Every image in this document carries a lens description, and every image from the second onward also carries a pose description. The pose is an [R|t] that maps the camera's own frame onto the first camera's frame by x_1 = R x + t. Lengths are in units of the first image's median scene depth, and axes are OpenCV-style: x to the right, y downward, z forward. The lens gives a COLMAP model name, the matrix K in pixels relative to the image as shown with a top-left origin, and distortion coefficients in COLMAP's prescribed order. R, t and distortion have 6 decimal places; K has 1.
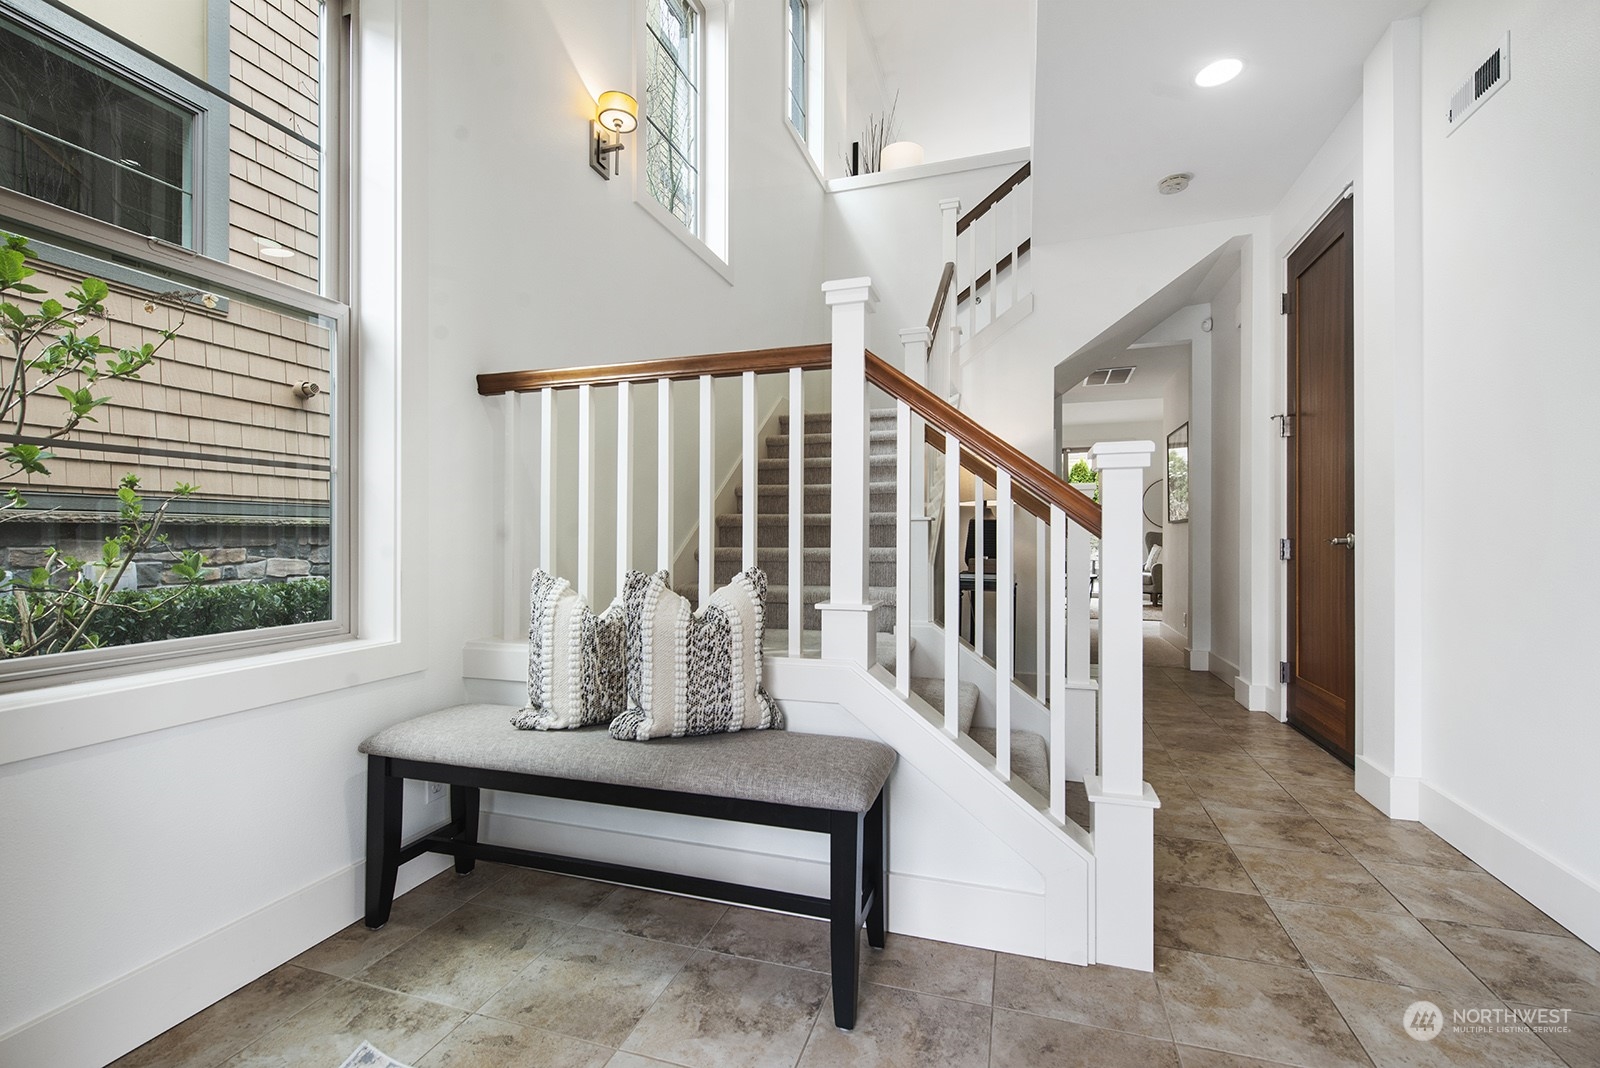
lens RADIAL K [[718.6, 0, 800.1], [0, 718.6, 542.3], [0, 0, 1]] dist [0.013747, -0.007678]
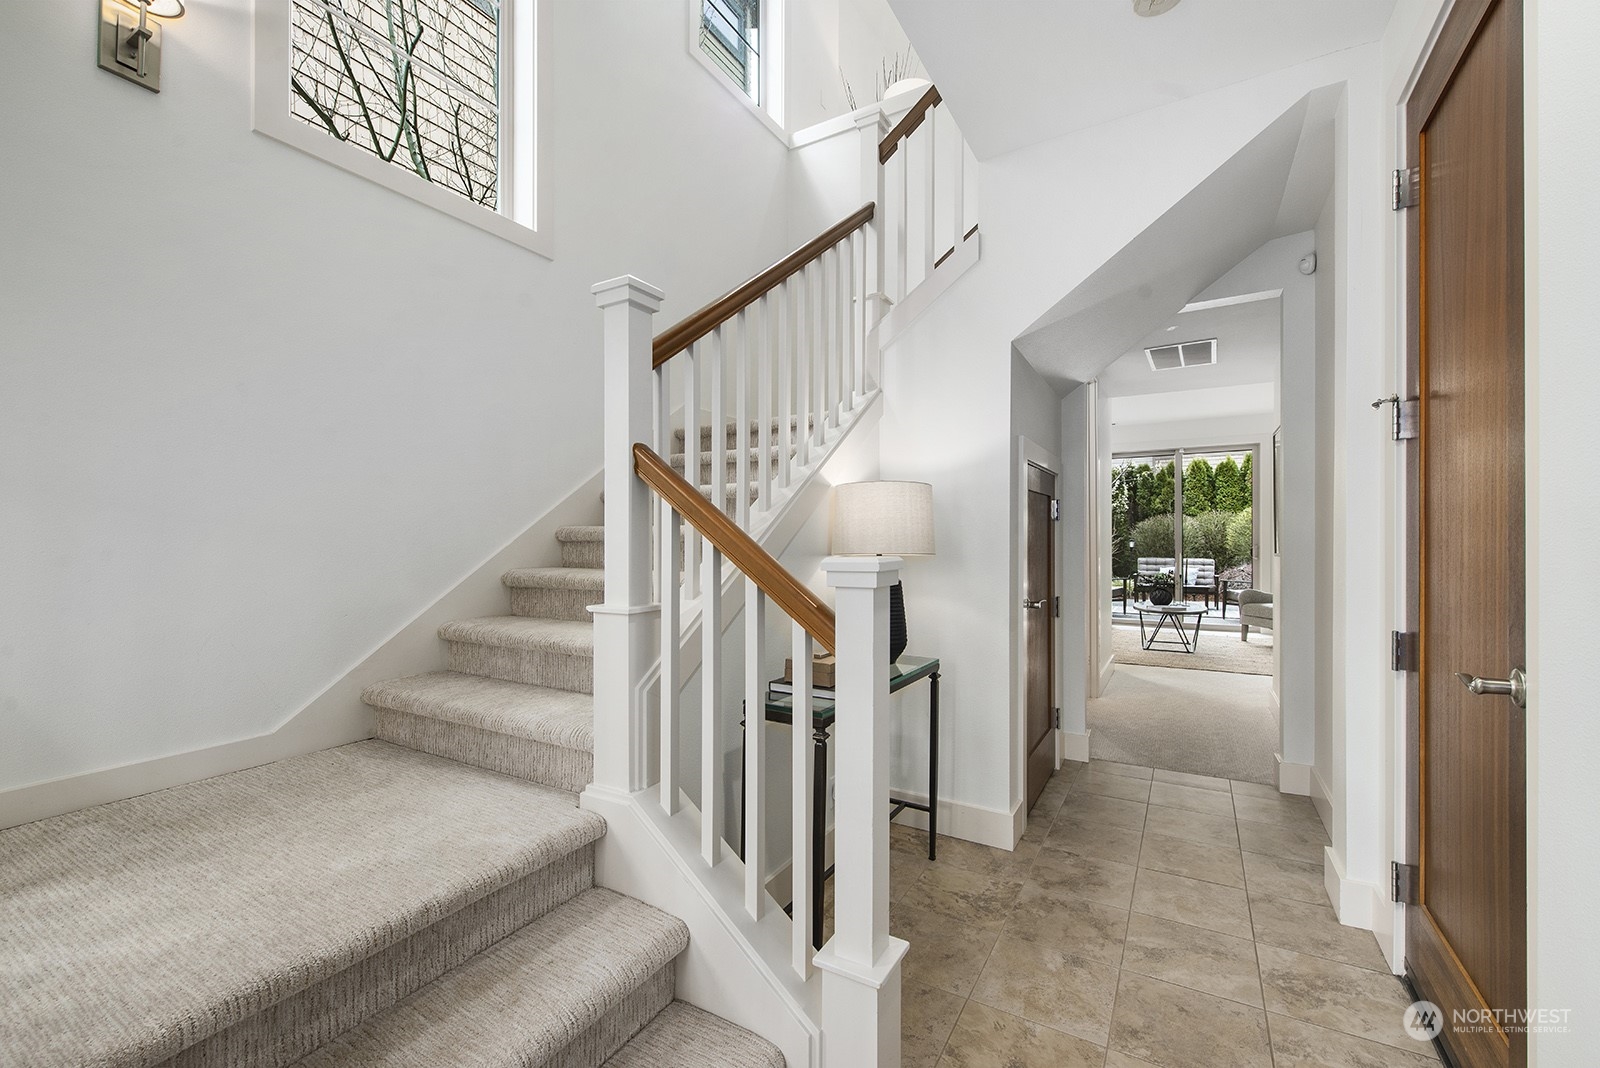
lens RADIAL K [[683.1, 0, 800.0], [0, 683.1, 545.3], [0, 0, 1]] dist [0.001630, 0.000334]
pose [[0.975393, -0.001416, -0.220470, 0.348053], [0.002430, 0.999988, 0.004330, -0.070983], [0.220461, -0.004759, 0.975384, 0.407249]]
